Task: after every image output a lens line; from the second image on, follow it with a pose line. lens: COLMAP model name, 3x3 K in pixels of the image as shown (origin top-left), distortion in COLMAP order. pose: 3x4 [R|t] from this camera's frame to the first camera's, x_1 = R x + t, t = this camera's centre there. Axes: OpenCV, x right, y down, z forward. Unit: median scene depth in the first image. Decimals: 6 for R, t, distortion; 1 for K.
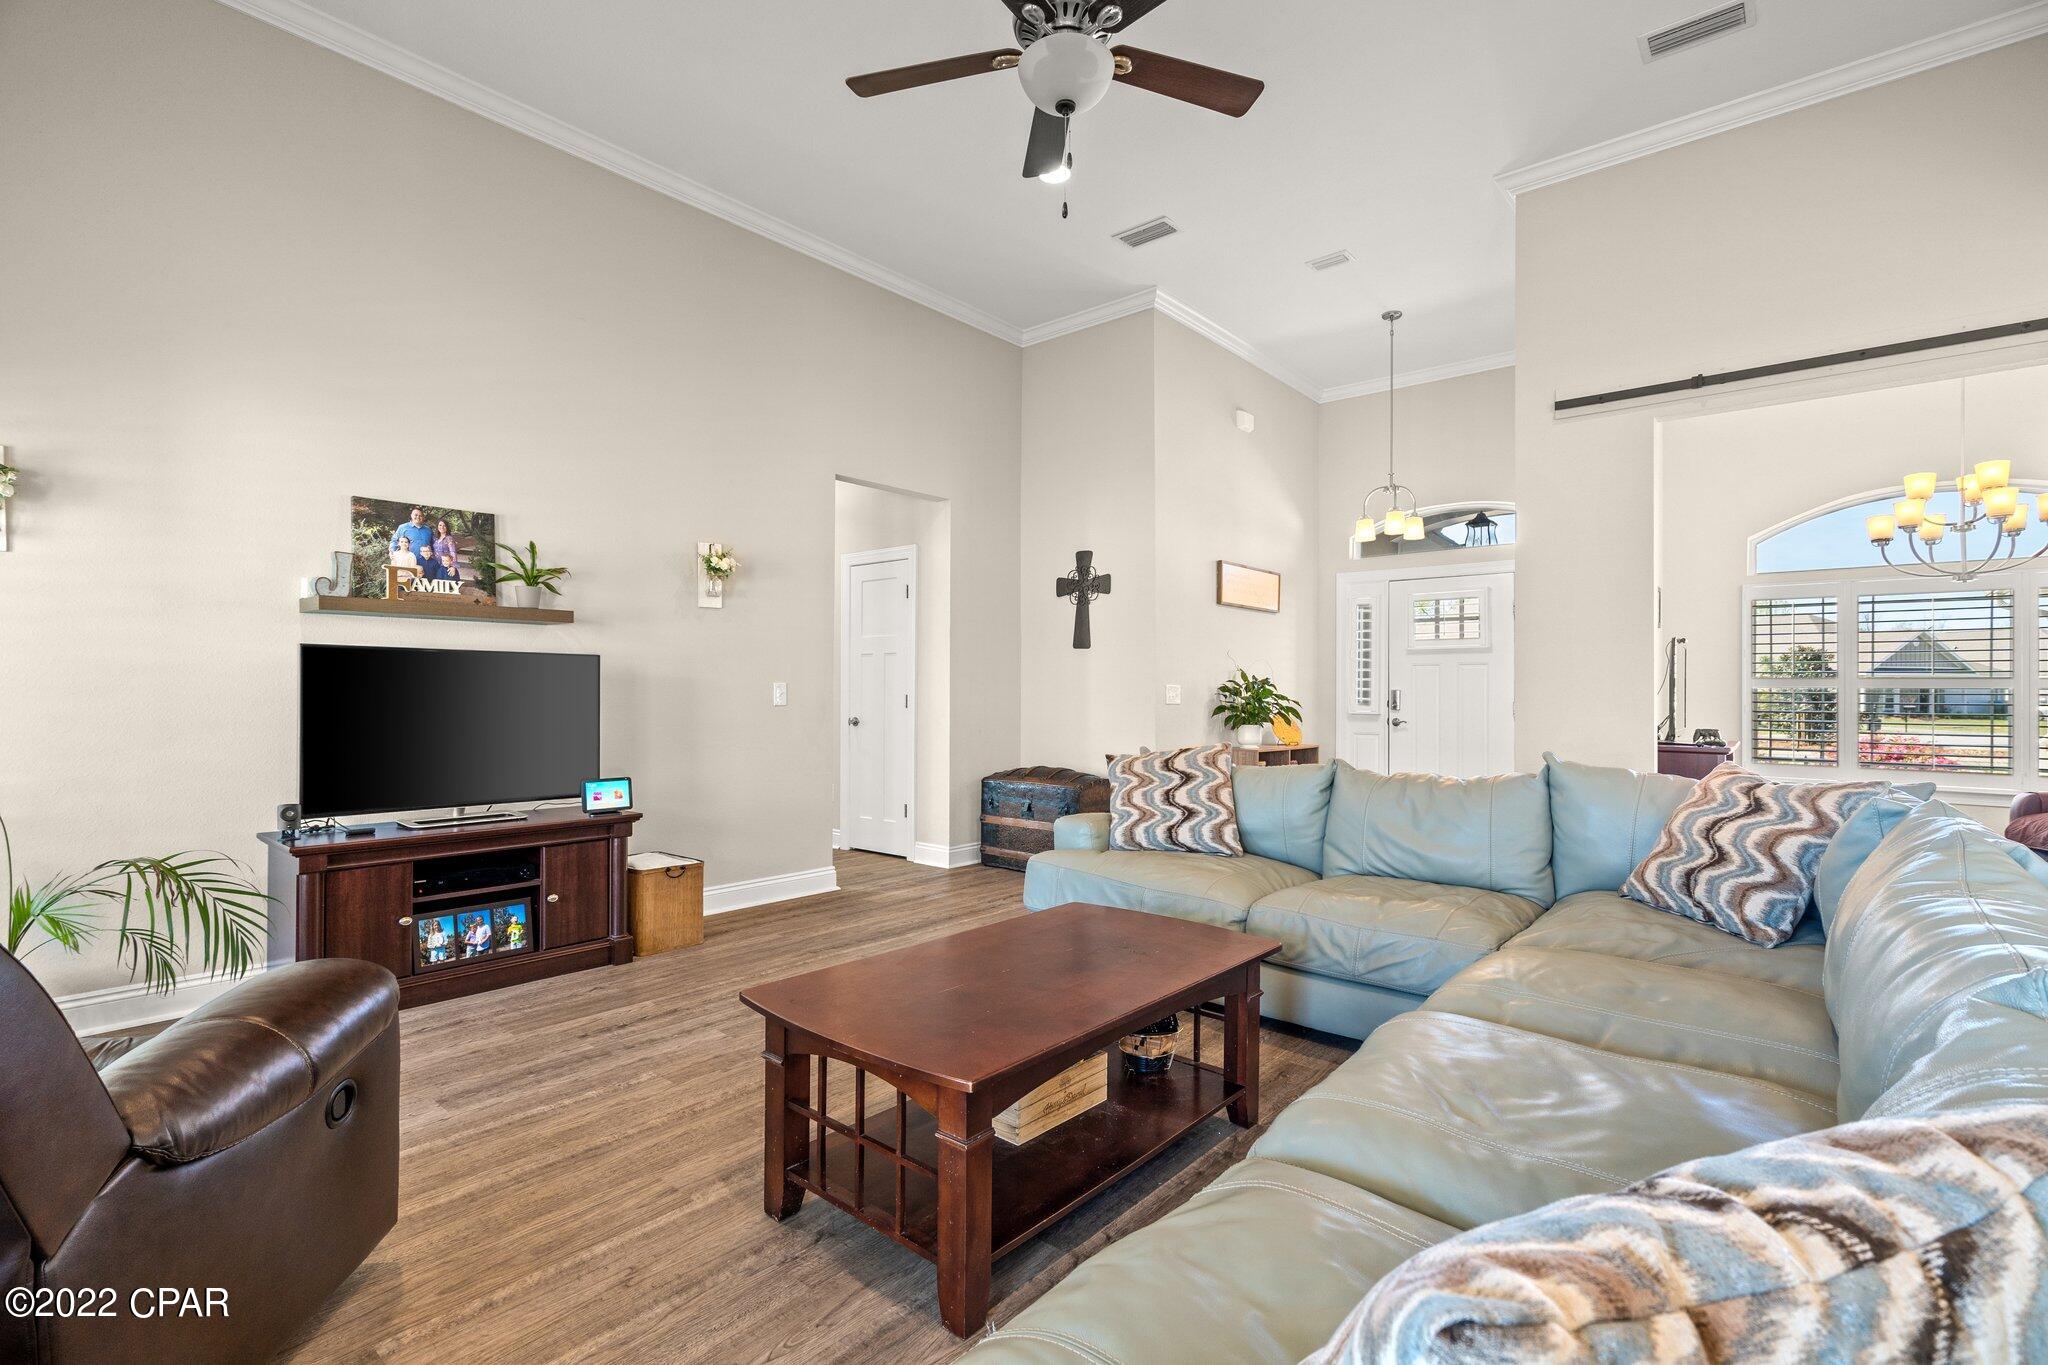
lens RADIAL K [[929.0, 0, 1021.2], [0, 929.0, 687.5], [0, 0, 1]] dist [-0.008120, 0.003375]
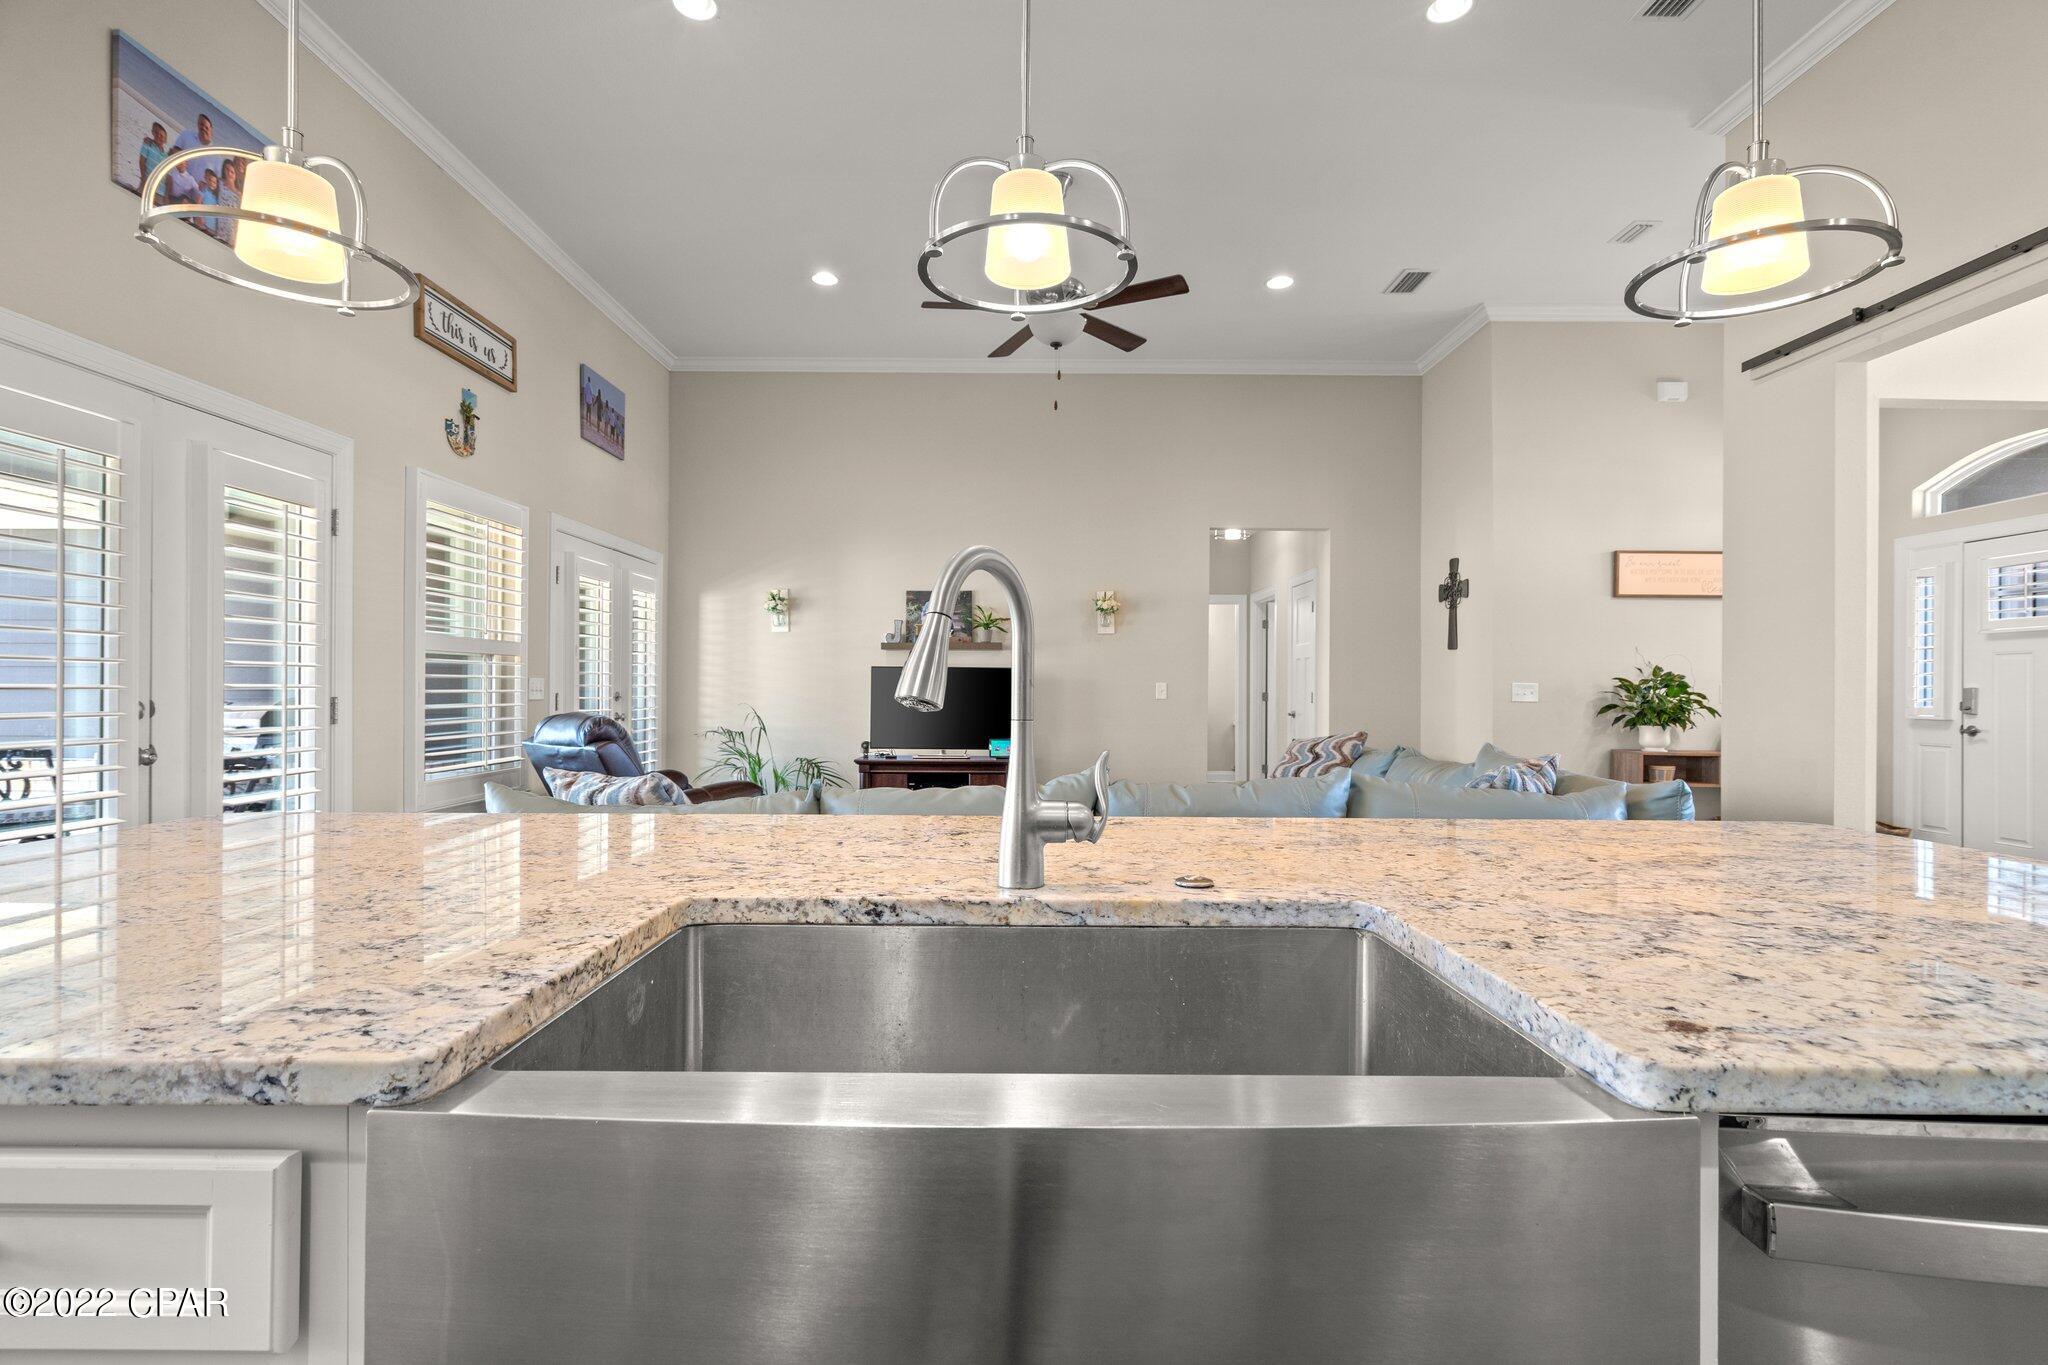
lens RADIAL K [[929.0, 0, 1032.1], [0, 929.0, 681.8], [0, 0, 1]] dist [-0.008120, 0.003375]
pose [[0.663118, -0.008133, -0.748471, 0.650876], [0.001288, 0.999952, -0.009725, 0.005955], [0.748514, 0.005485, 0.663096, -0.084446]]
